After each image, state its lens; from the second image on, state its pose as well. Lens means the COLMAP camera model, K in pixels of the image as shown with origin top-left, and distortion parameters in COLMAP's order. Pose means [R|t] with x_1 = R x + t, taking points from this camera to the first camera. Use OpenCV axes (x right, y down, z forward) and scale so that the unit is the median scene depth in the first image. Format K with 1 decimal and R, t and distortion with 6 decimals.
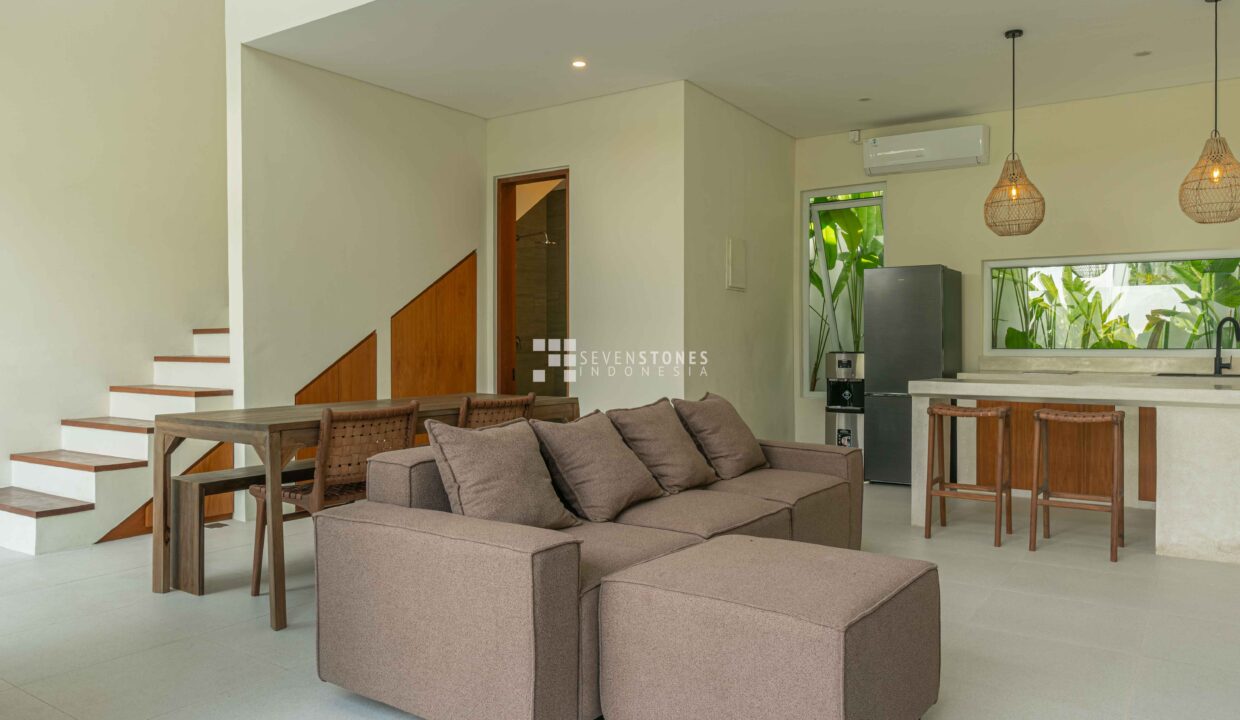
lens RADIAL K [[866.6, 0, 619.6], [0, 866.6, 351.1], [0, 0, 1]] dist [-0.003368, -0.002122]
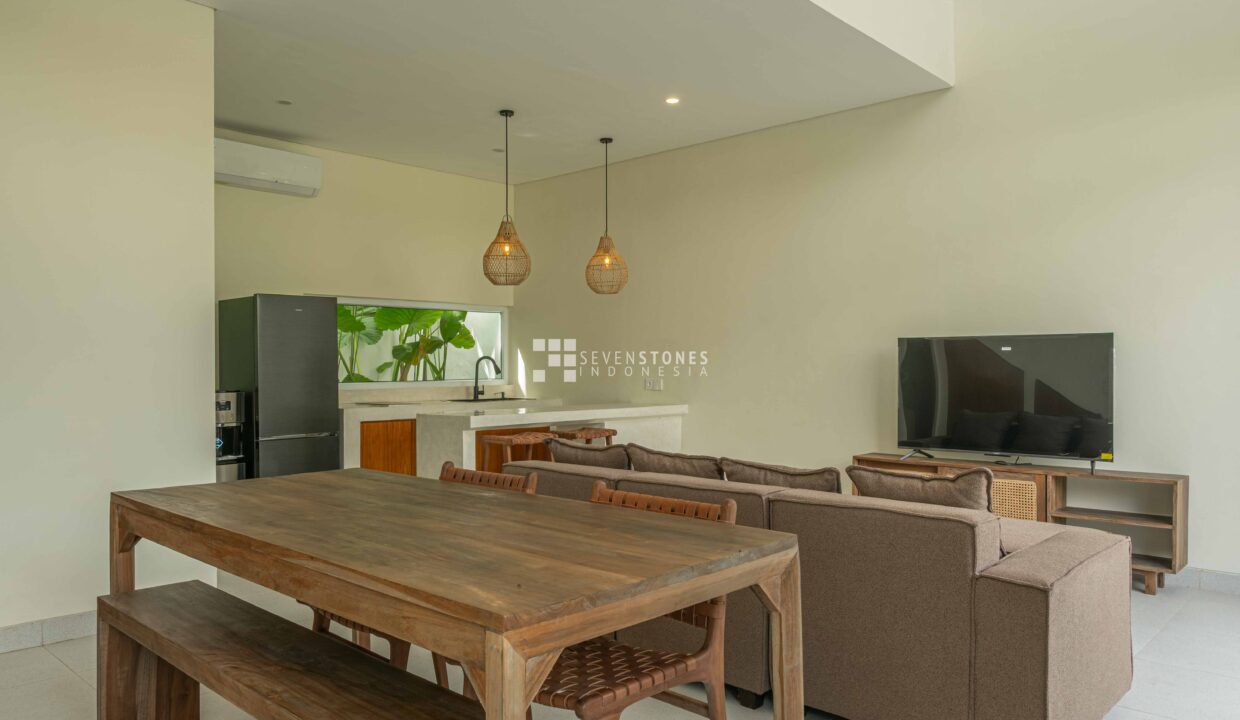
lens RADIAL K [[855.3, 0, 620.2], [0, 855.3, 363.2], [0, 0, 1]] dist [-0.000089, -0.009109]
pose [[0.149900, 0.003742, 0.988694, -0.573917], [0.014906, 0.999871, -0.006044, -0.017417], [-0.988589, 0.015643, 0.149824, 0.590509]]
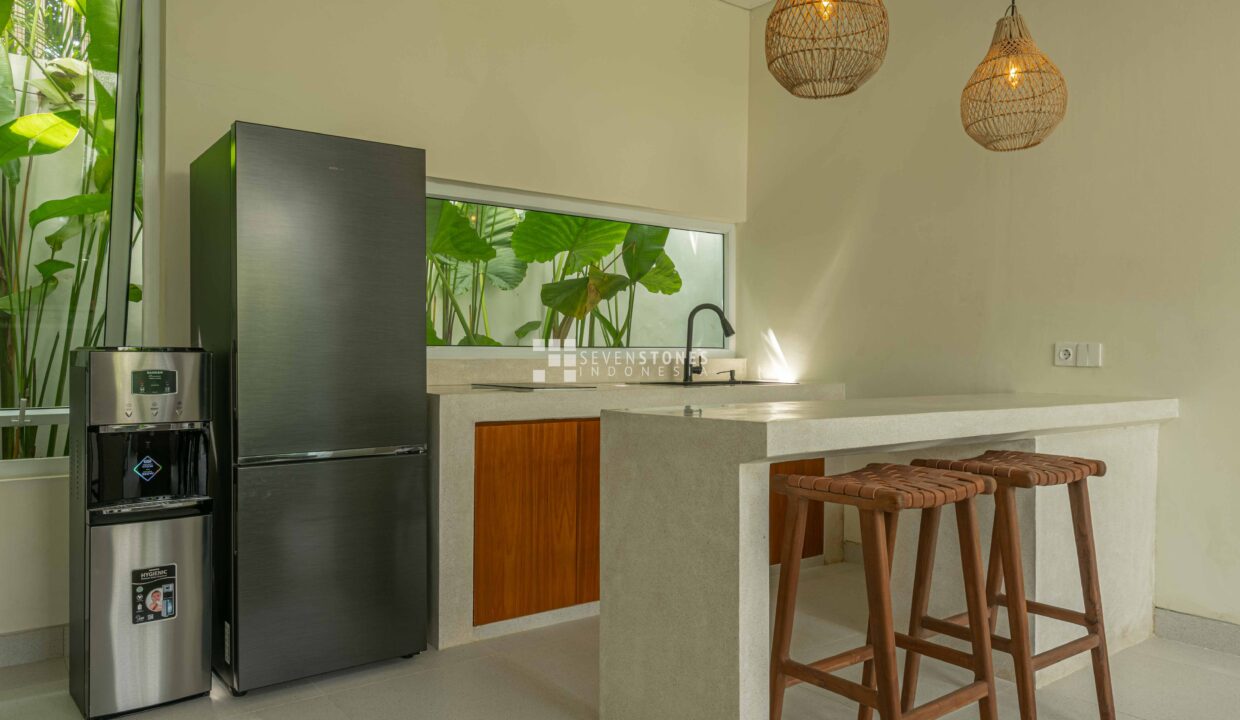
lens RADIAL K [[855.3, 0, 620.2], [0, 855.3, 363.2], [0, 0, 1]] dist [-0.000089, -0.009109]
pose [[0.310094, -0.004230, 0.950697, -0.012343], [0.003608, 0.999988, 0.003272, 0.008378], [-0.950699, 0.002416, 0.310105, 0.837742]]
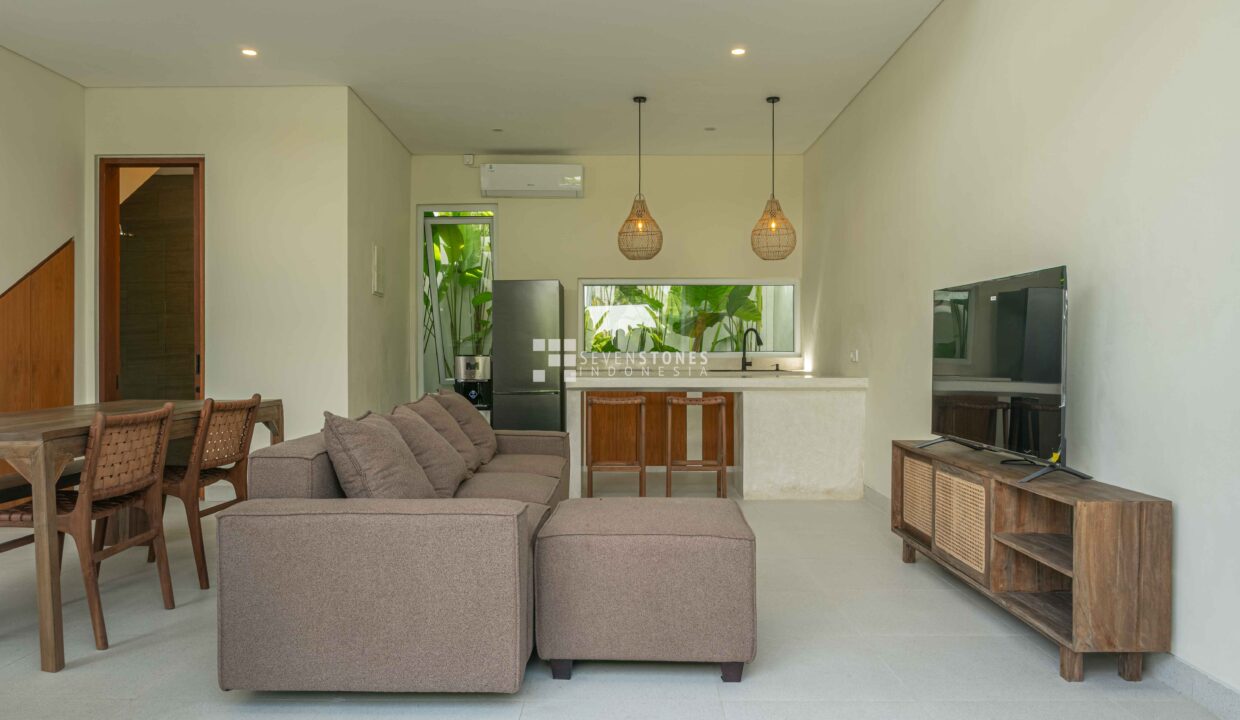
lens RADIAL K [[855.3, 0, 620.2], [0, 855.3, 363.2], [0, 0, 1]] dist [-0.000089, -0.009109]
pose [[0.825835, -0.007183, 0.563866, -0.234425], [0.006614, 0.999973, 0.003052, 0.010532], [-0.563873, 0.001209, 0.825860, -0.007053]]
